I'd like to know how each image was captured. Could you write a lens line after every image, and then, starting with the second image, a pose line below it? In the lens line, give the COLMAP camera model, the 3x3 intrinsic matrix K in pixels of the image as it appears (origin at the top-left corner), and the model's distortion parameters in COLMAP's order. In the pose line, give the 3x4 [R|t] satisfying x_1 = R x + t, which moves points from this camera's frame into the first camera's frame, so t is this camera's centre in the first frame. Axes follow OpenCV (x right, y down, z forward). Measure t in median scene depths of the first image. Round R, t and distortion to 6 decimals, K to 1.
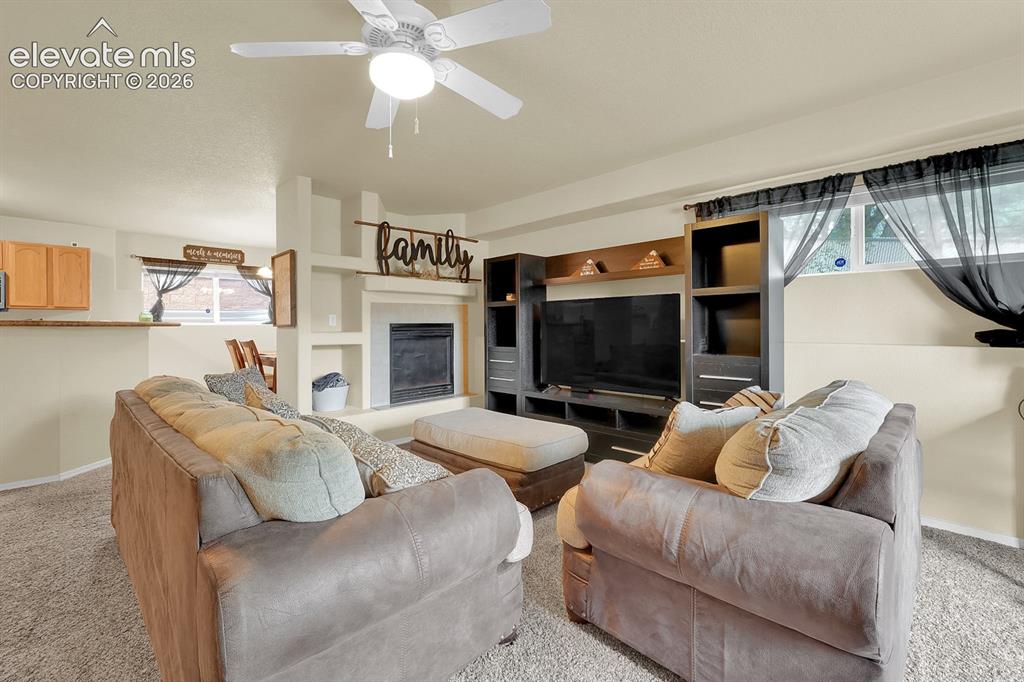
lens RADIAL K [[436.3, 0, 516.6], [0, 436.3, 325.5], [0, 0, 1]] dist [0.000439, -0.000063]
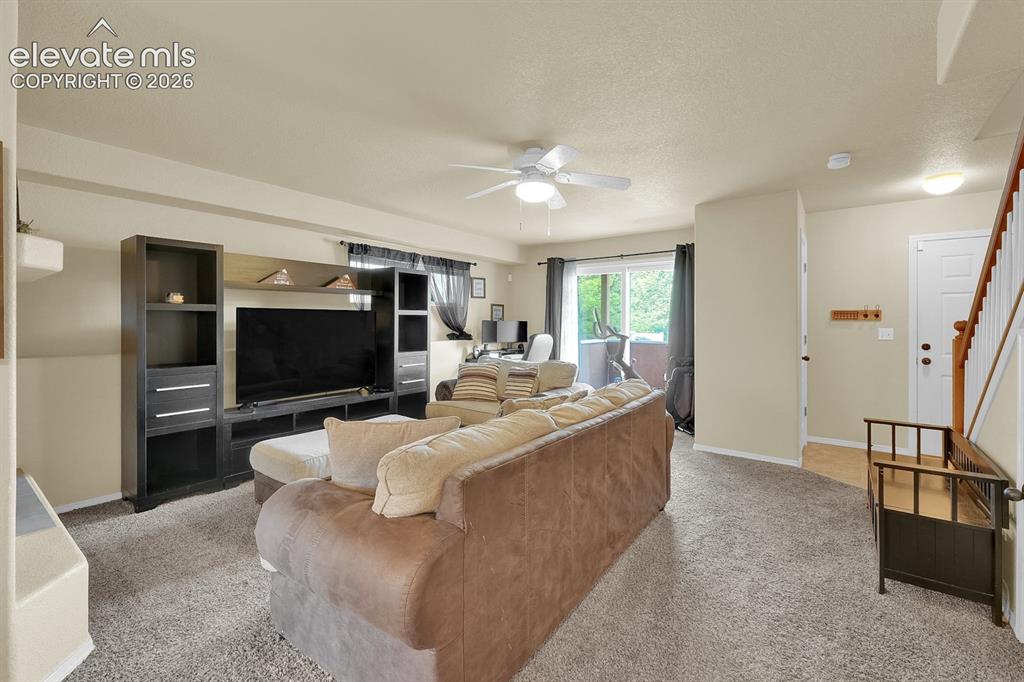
lens RADIAL K [[436.3, 0, 516.6], [0, 436.3, 325.5], [0, 0, 1]] dist [0.000439, -0.000063]
pose [[-0.133912, 0.001194, 0.990992, -1.324254], [0.004855, 0.999988, -0.000549, -0.030229], [-0.990981, 0.004737, -0.133916, 0.908621]]
